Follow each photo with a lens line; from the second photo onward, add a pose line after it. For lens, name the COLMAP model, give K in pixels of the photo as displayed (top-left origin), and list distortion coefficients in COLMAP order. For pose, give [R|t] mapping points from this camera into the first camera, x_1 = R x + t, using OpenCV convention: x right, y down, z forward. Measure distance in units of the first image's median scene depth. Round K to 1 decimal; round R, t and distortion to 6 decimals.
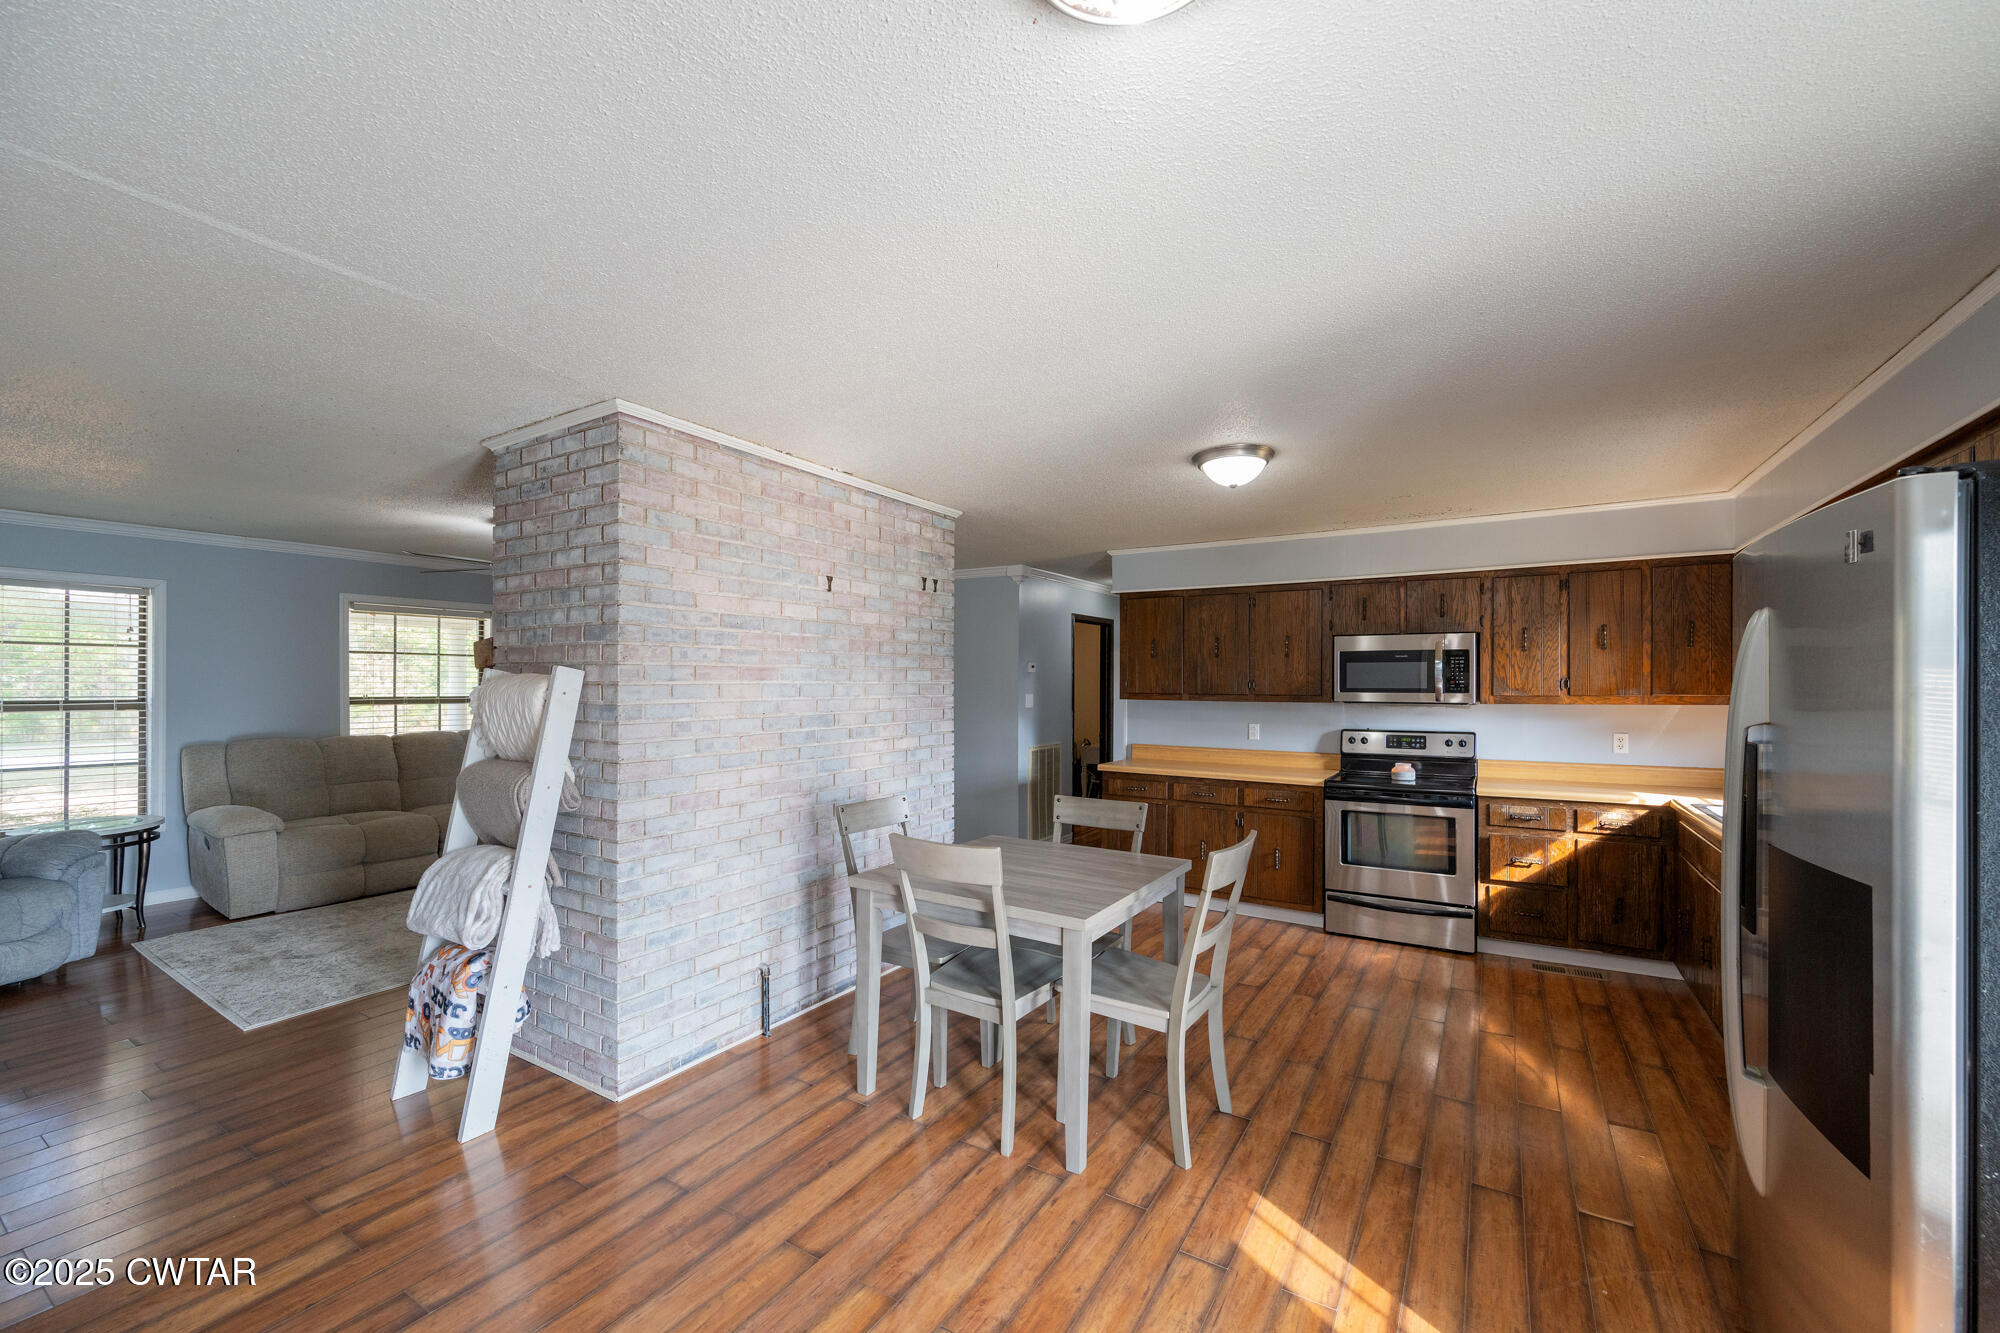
lens RADIAL K [[793.6, 0, 1002.2], [0, 793.6, 681.5], [0, 0, 1]] dist [-0.002107, 0.000013]
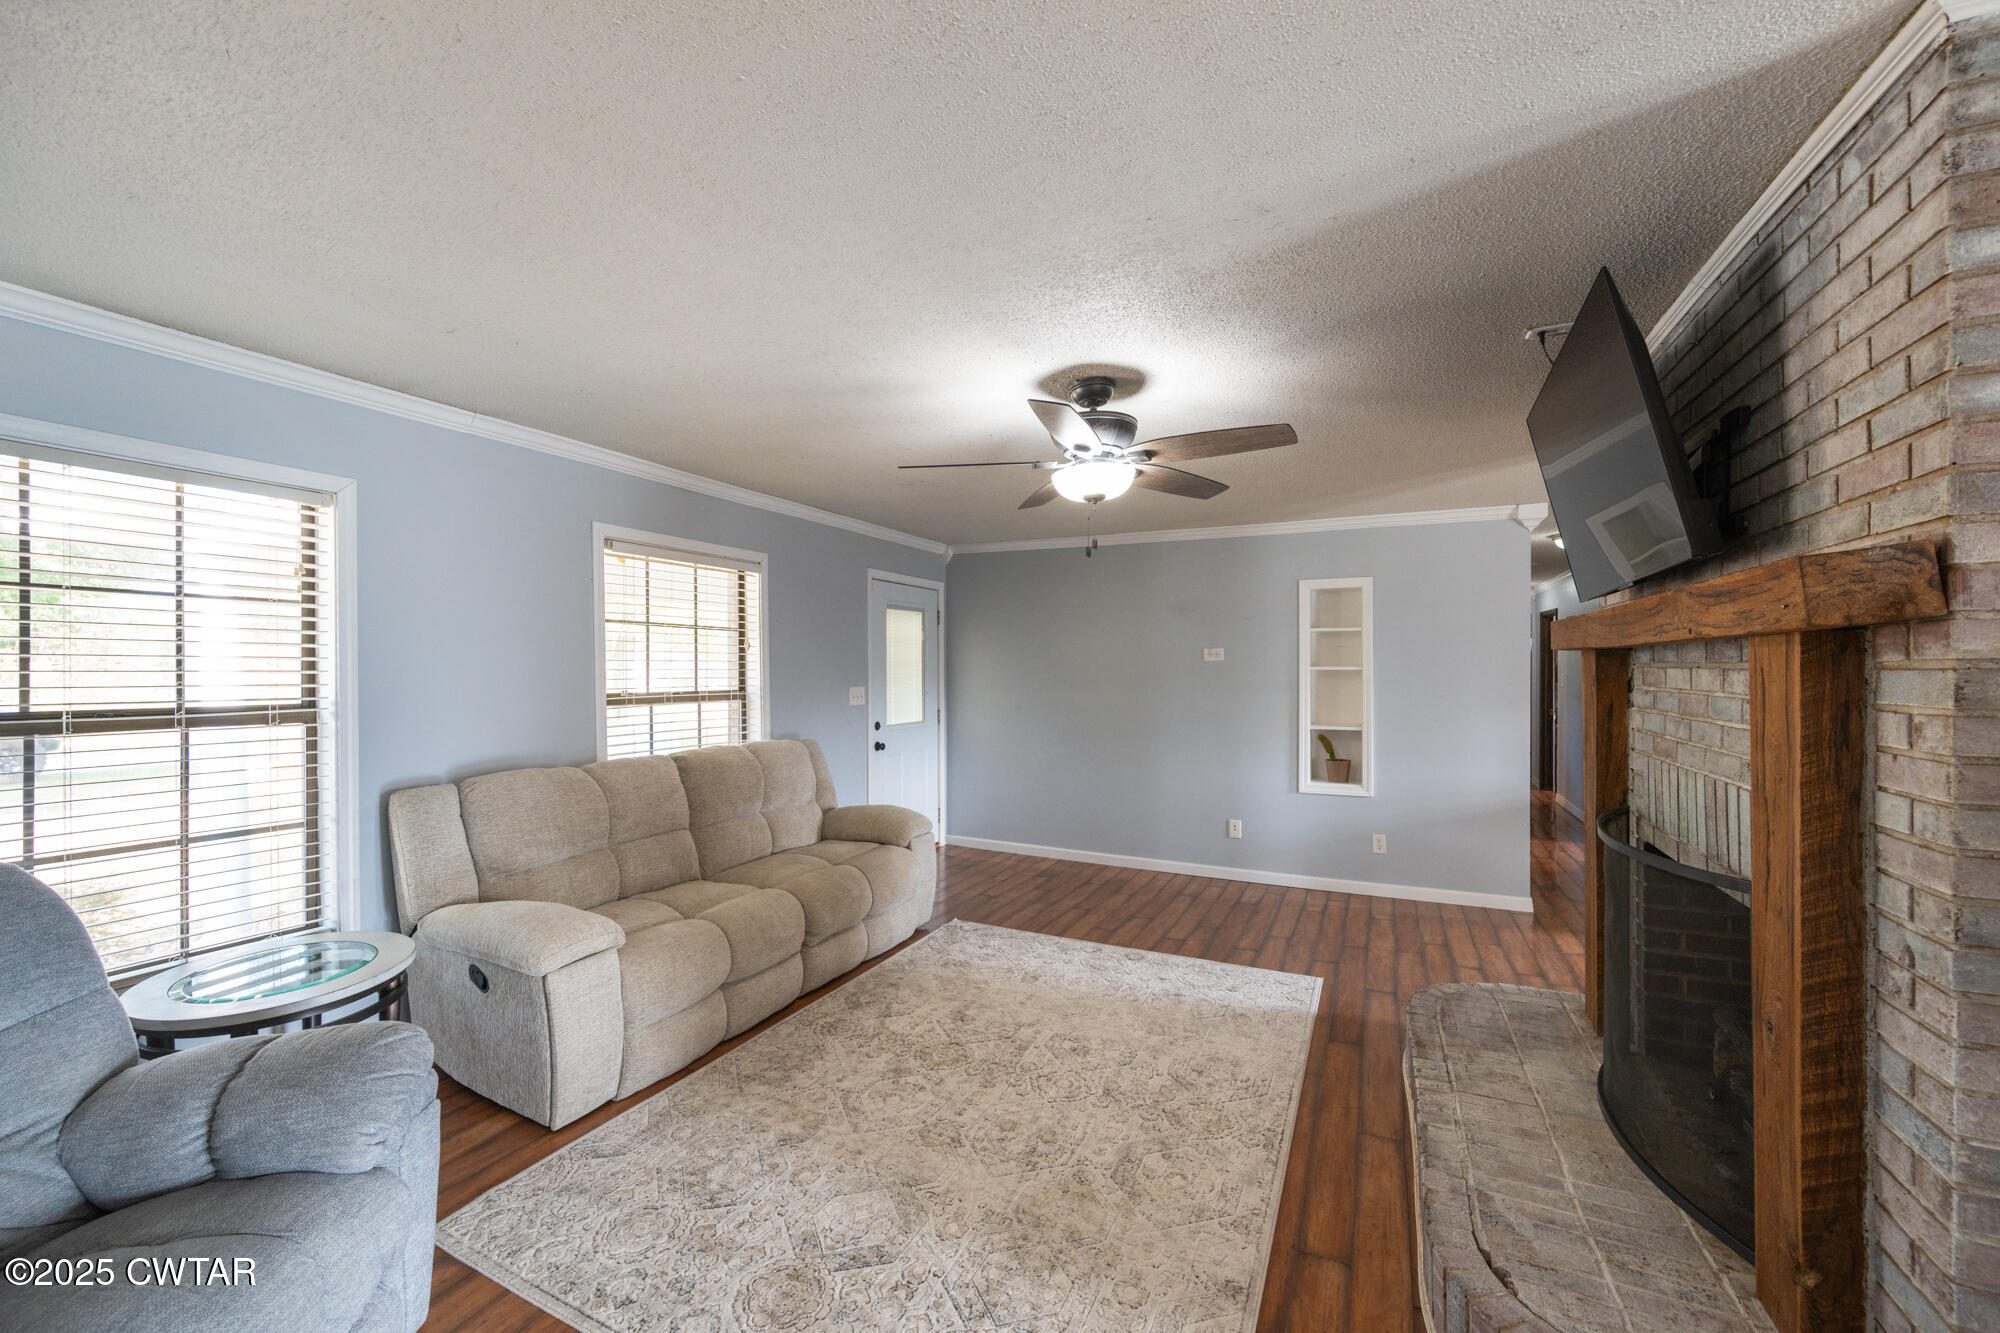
lens RADIAL K [[785.8, 0, 1000.0], [0, 785.8, 666.5], [0, 0, 1]] dist [0.007925, 0.000061]
pose [[0.993533, -0.003884, 0.113478, -0.733248], [0.003943, 0.999992, -0.000298, 0.000123], [-0.113476, 0.000743, 0.993540, 0.452694]]
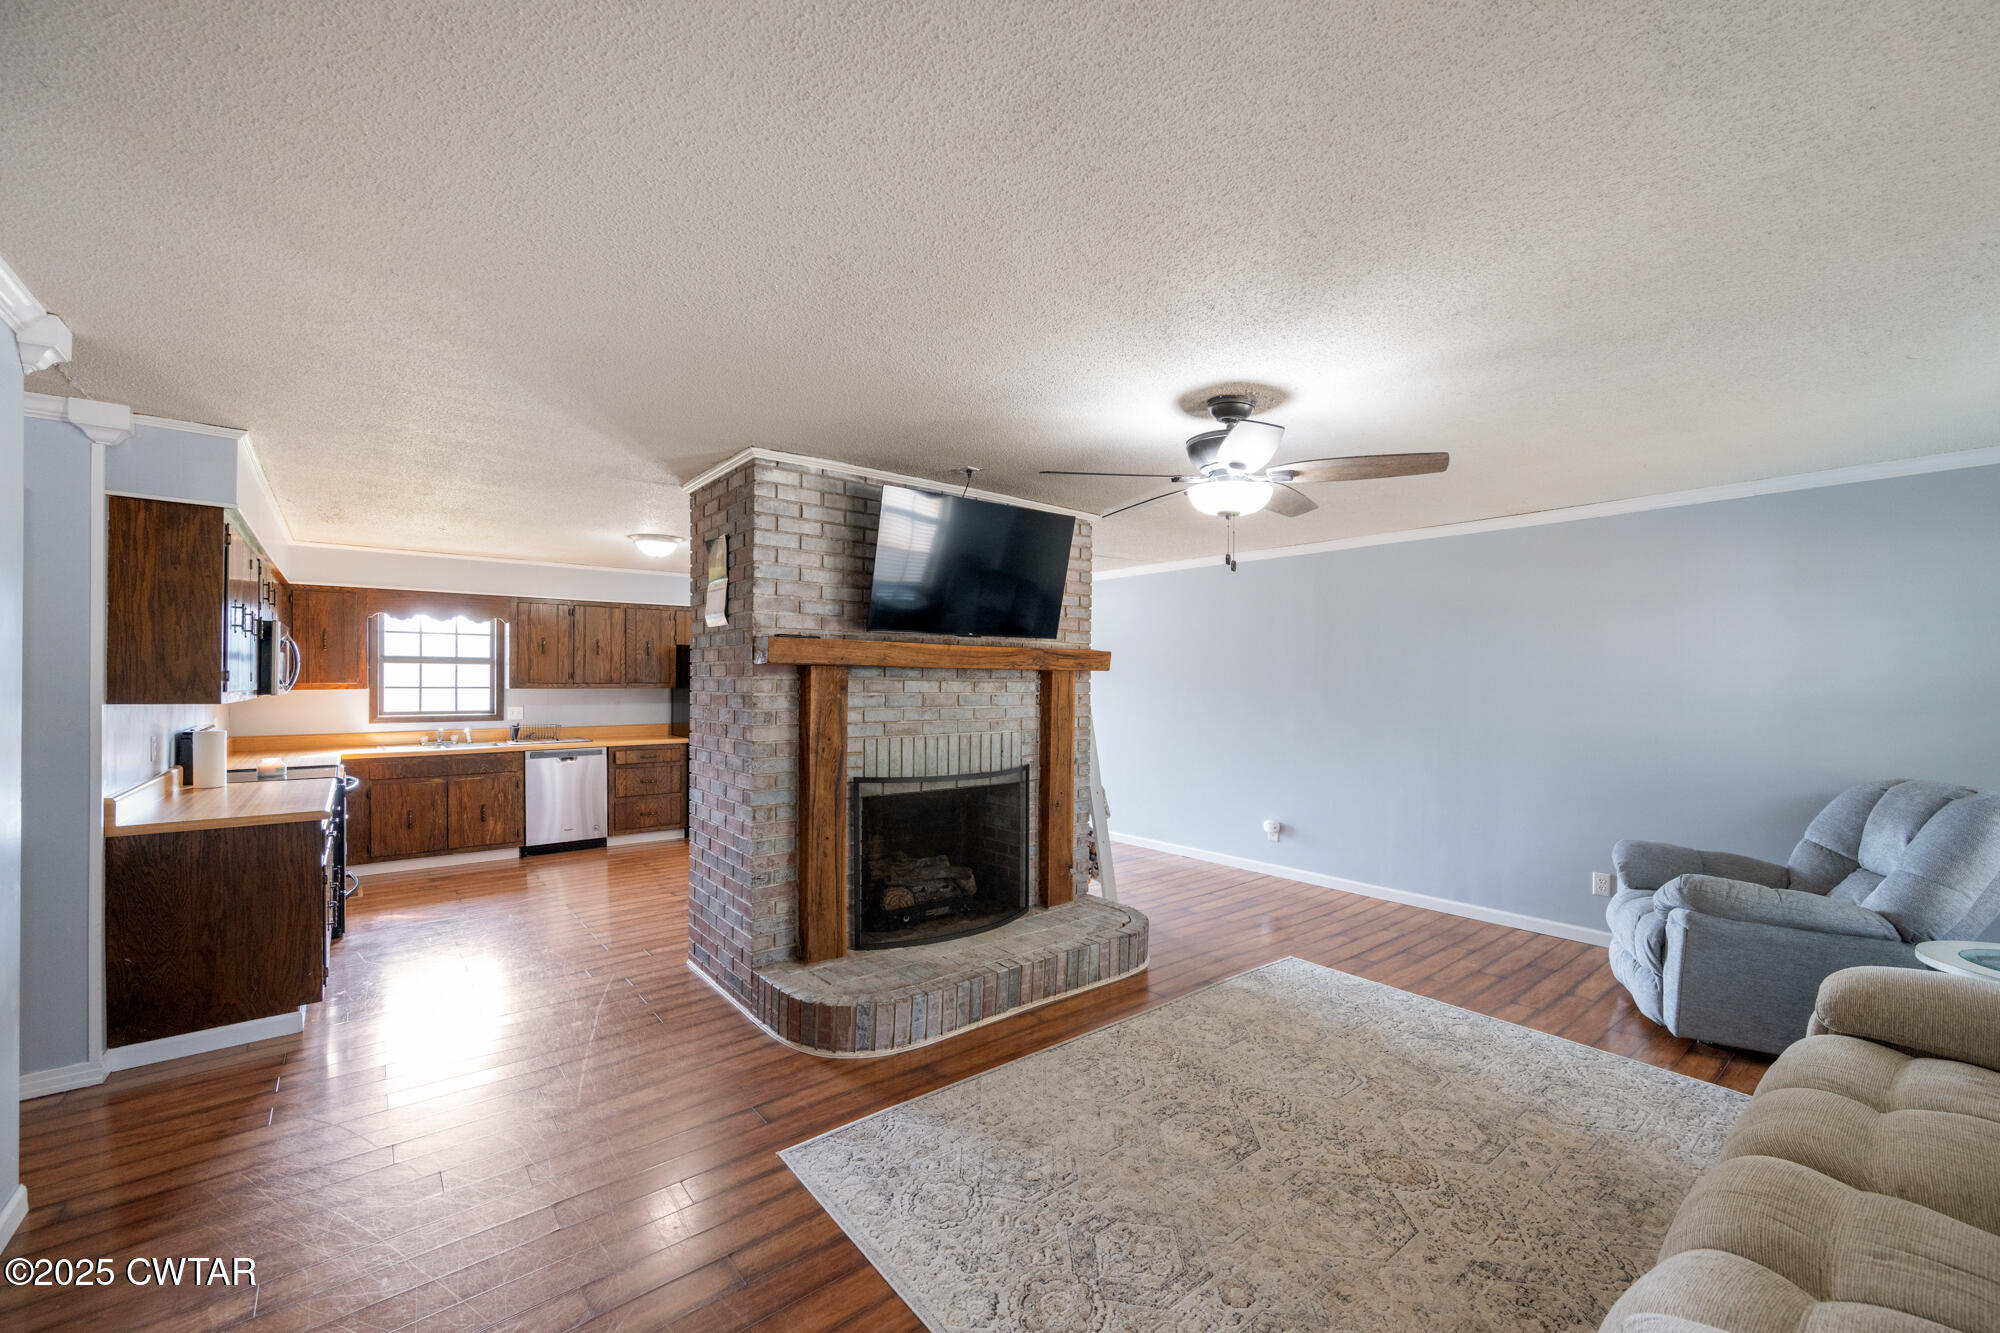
lens RADIAL K [[807.4, 0, 1008.0], [0, 807.4, 683.9], [0, 0, 1]] dist [-0.002433, -0.000176]
pose [[-0.946646, -0.009906, 0.322123, -0.639205], [-0.009743, 0.999950, 0.002119, 0.002986], [-0.322128, -0.001133, -0.946695, 1.613828]]
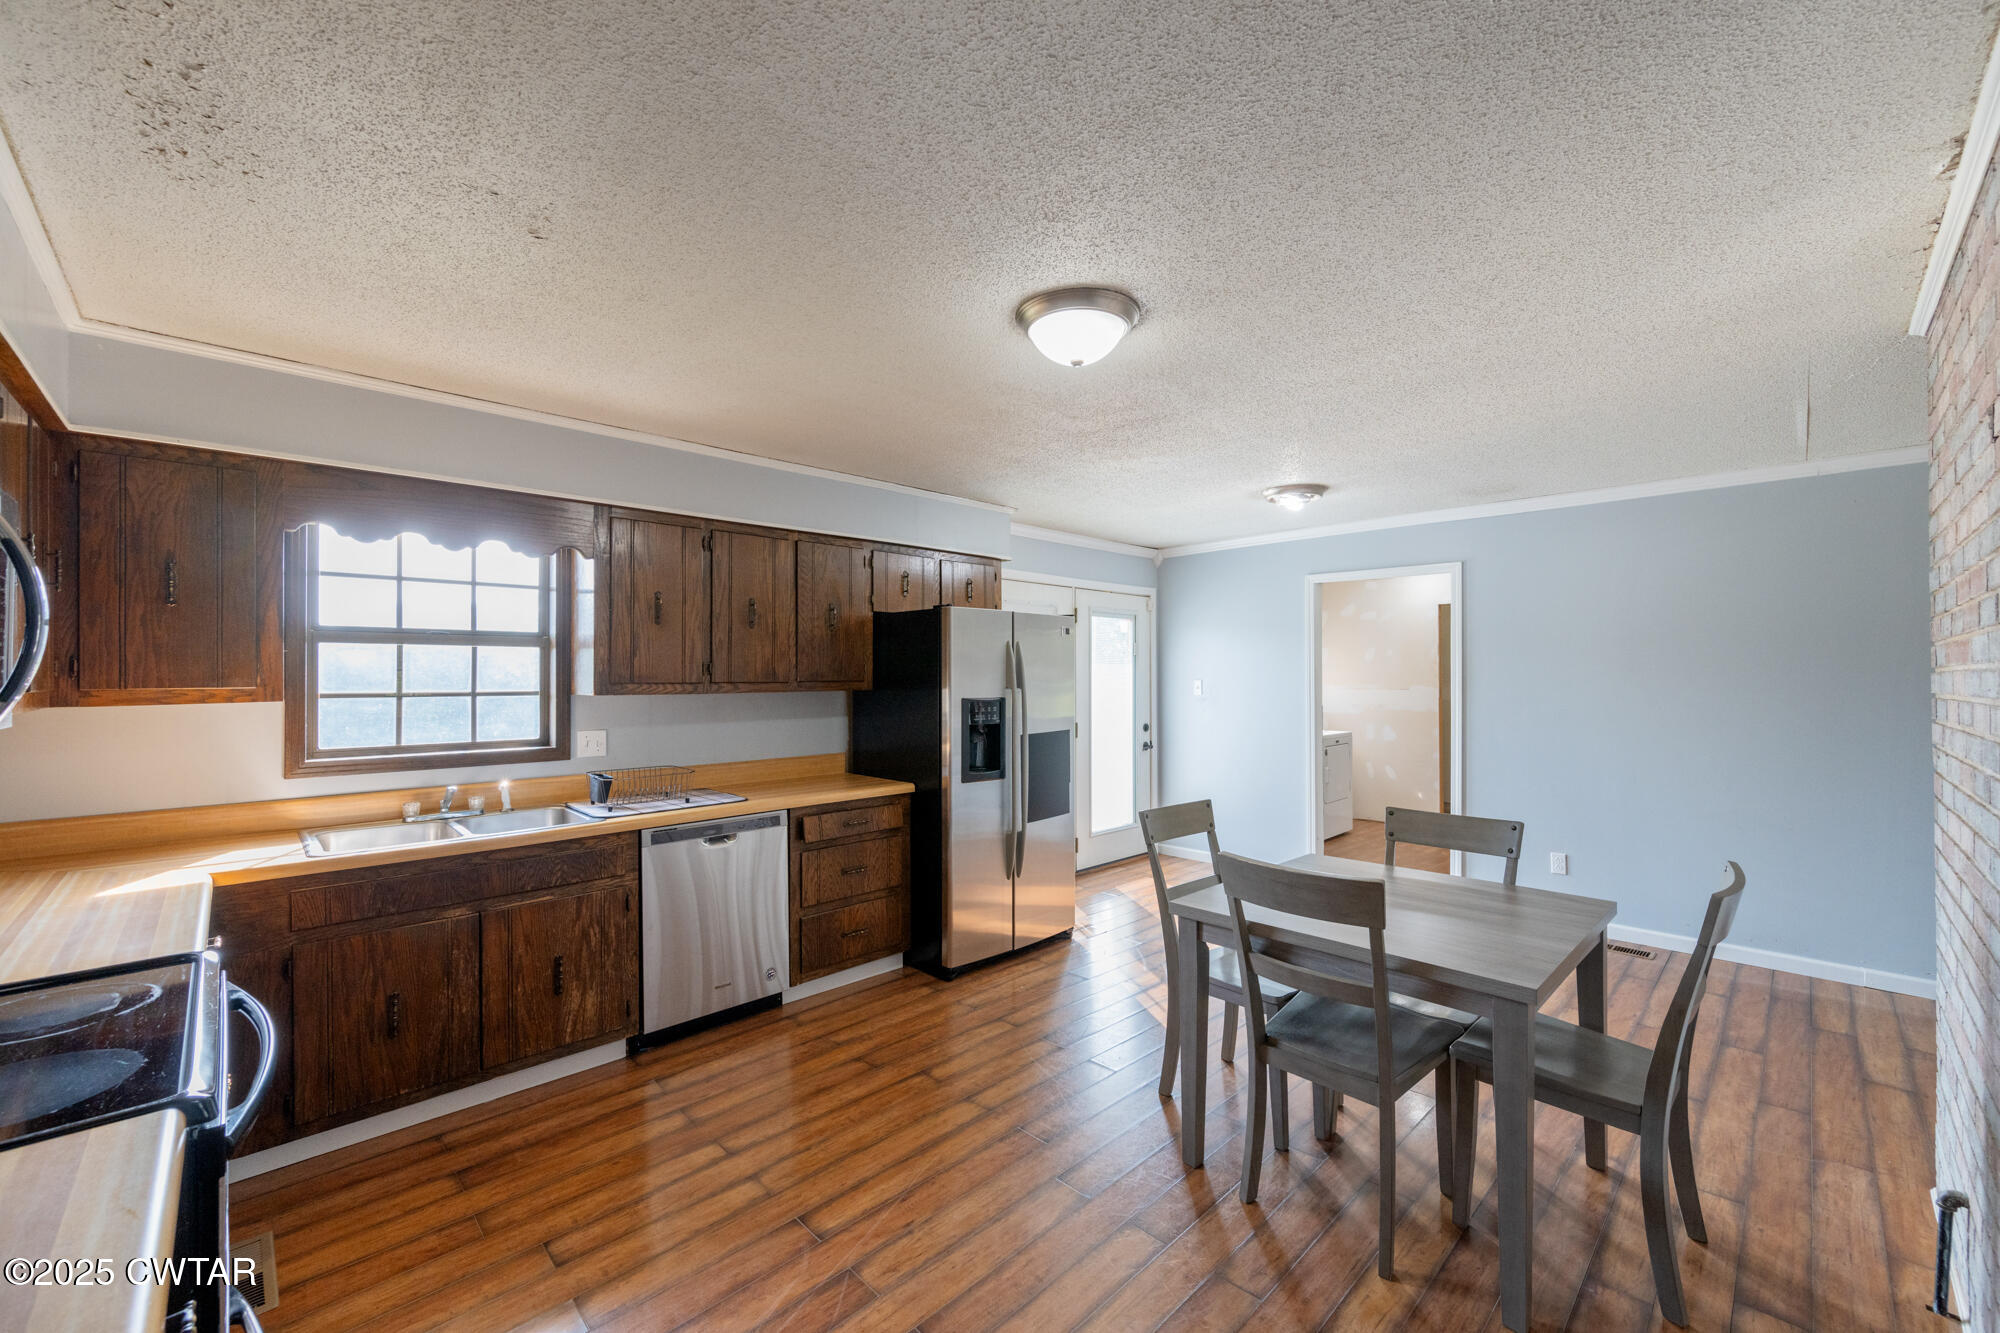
lens RADIAL K [[802.9, 0, 1000.0], [0, 802.9, 666.5], [0, 0, 1]] dist [-0.000030, 0.000120]
pose [[-0.970408, 0.000717, 0.241471, 0.133768], [-0.002205, 0.999928, -0.011832, 0.005658], [-0.241462, -0.012014, -0.970336, 1.139629]]
